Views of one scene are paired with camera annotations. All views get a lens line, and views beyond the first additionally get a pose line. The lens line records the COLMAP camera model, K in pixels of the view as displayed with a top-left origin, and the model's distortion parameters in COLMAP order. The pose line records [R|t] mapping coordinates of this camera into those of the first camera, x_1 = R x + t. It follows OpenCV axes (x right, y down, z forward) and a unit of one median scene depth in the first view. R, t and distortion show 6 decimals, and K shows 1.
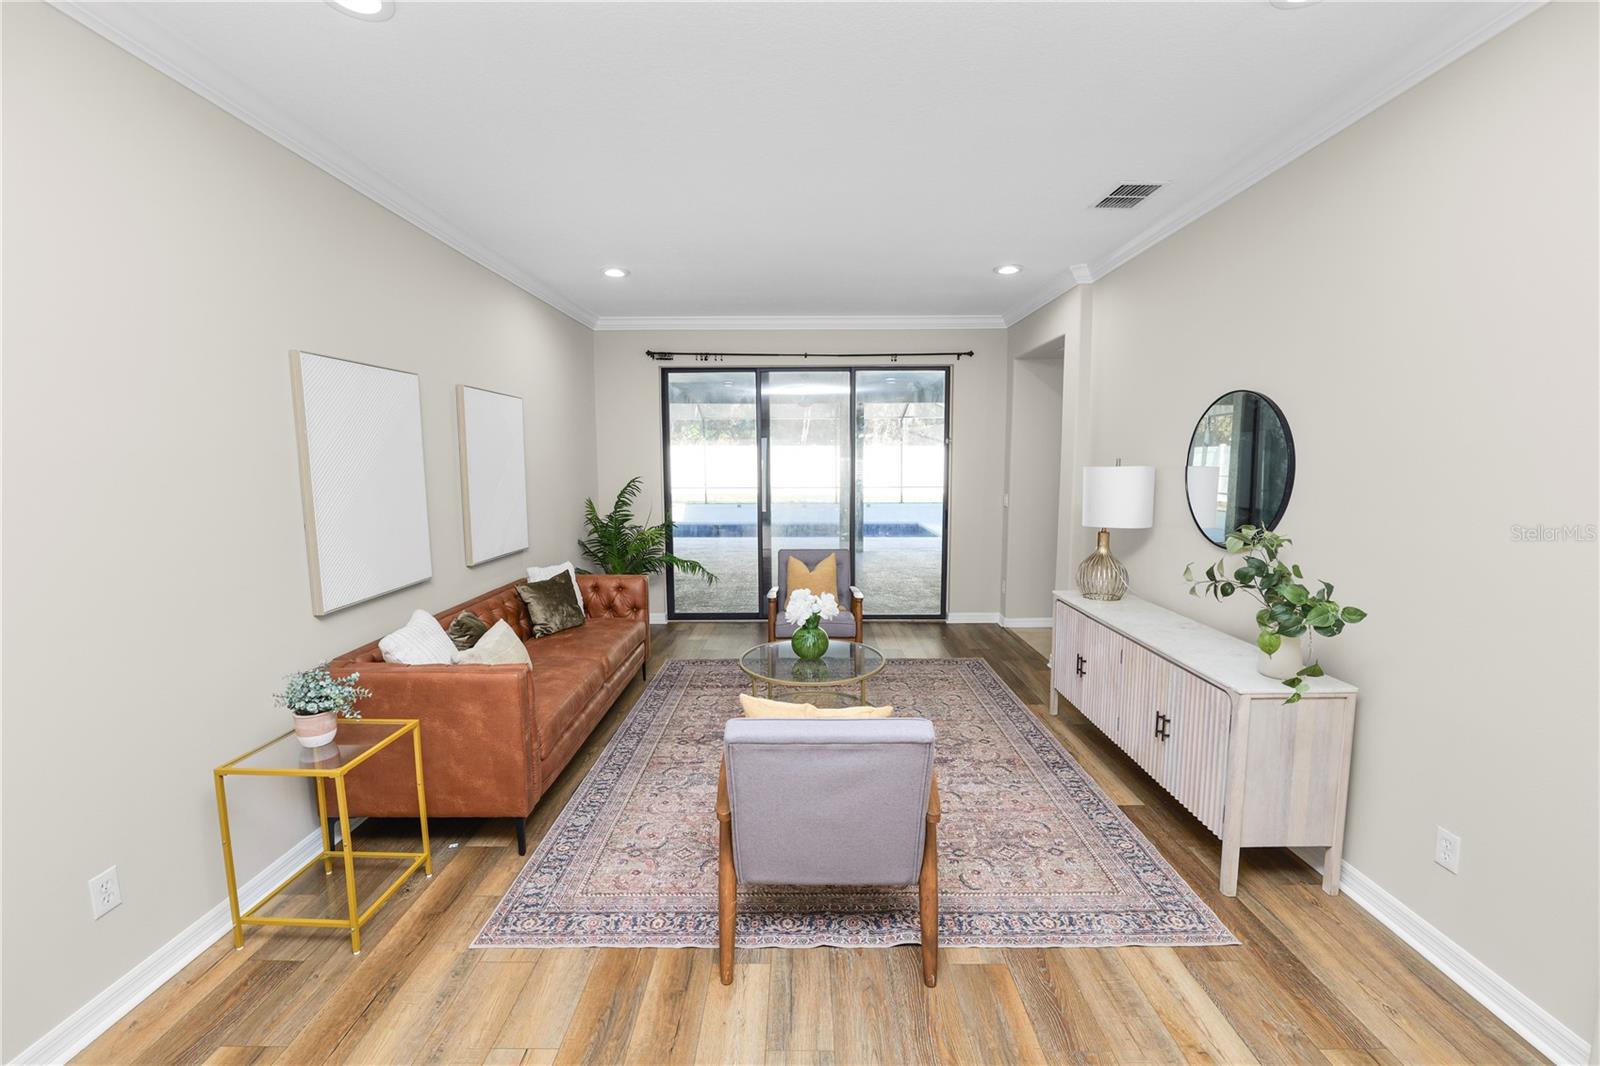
lens RADIAL K [[655.6, 0, 800.3], [0, 655.6, 533.1], [0, 0, 1]] dist [-0.012013, 0.000755]
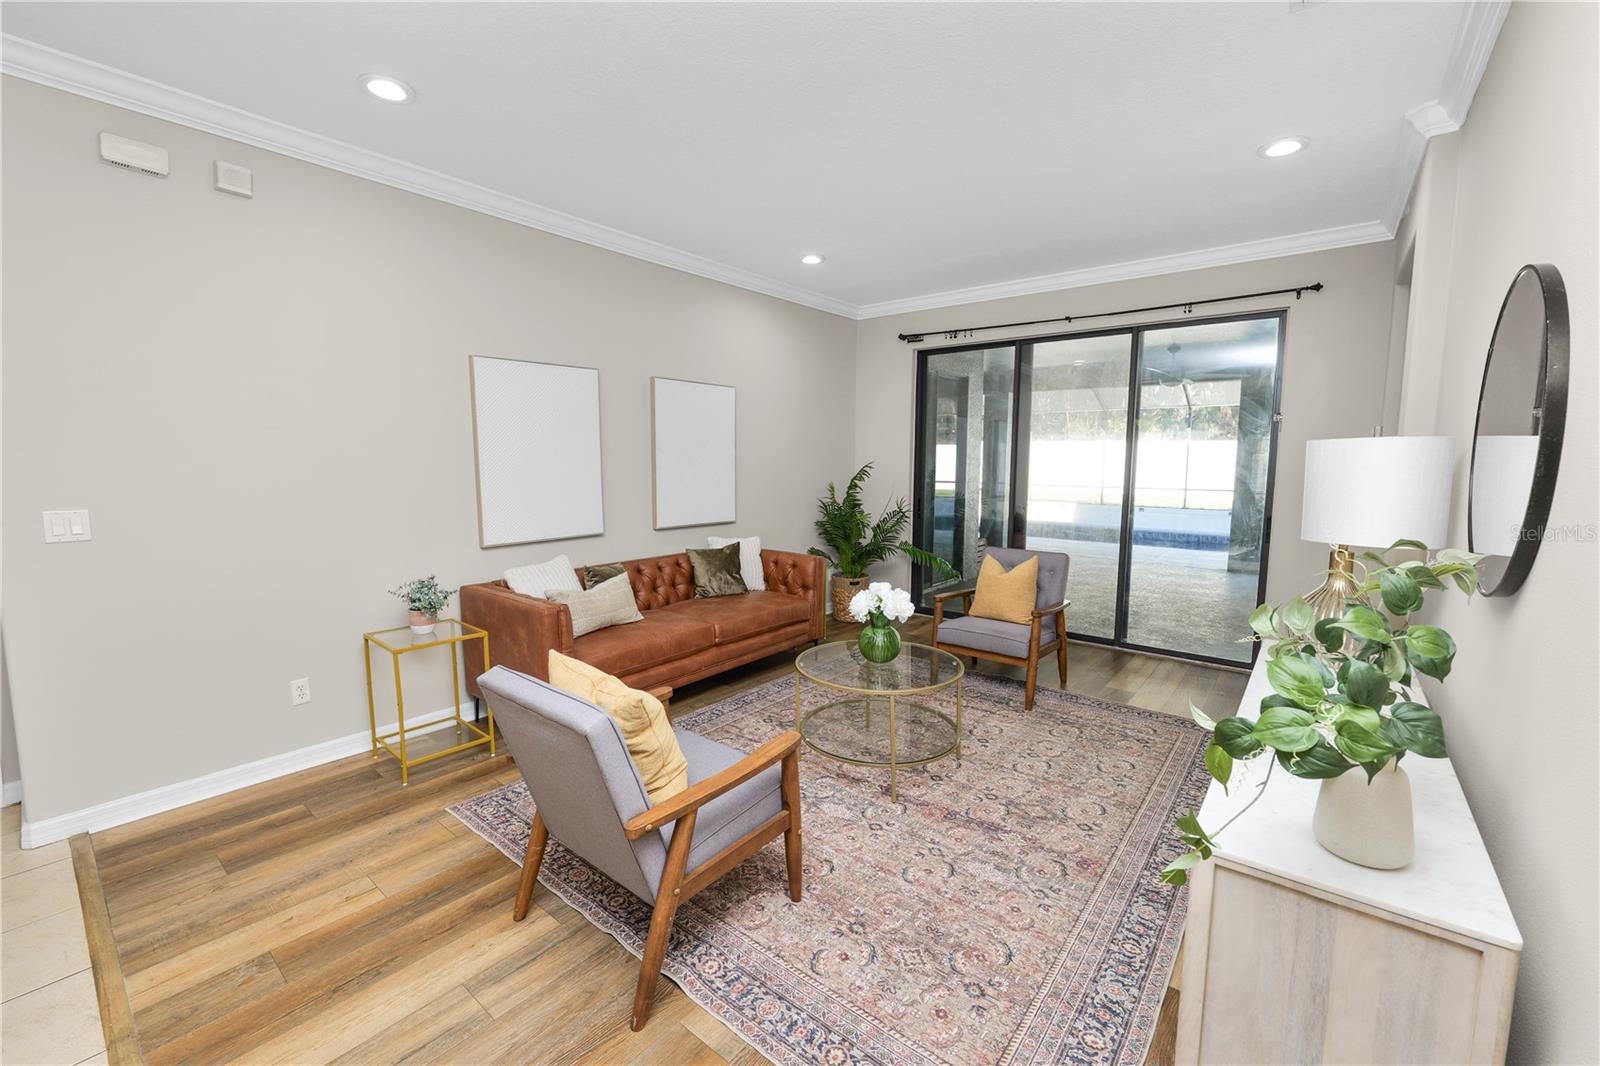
lens RADIAL K [[654.1, 0, 796.7], [0, 654.1, 531.8], [0, 0, 1]] dist [-0.011436, 0.000395]
pose [[0.777816, 0.077696, -0.623671, 0.422133], [-0.078354, 0.996575, 0.026433, 0.003495], [0.623589, 0.028307, 0.781240, 0.224324]]
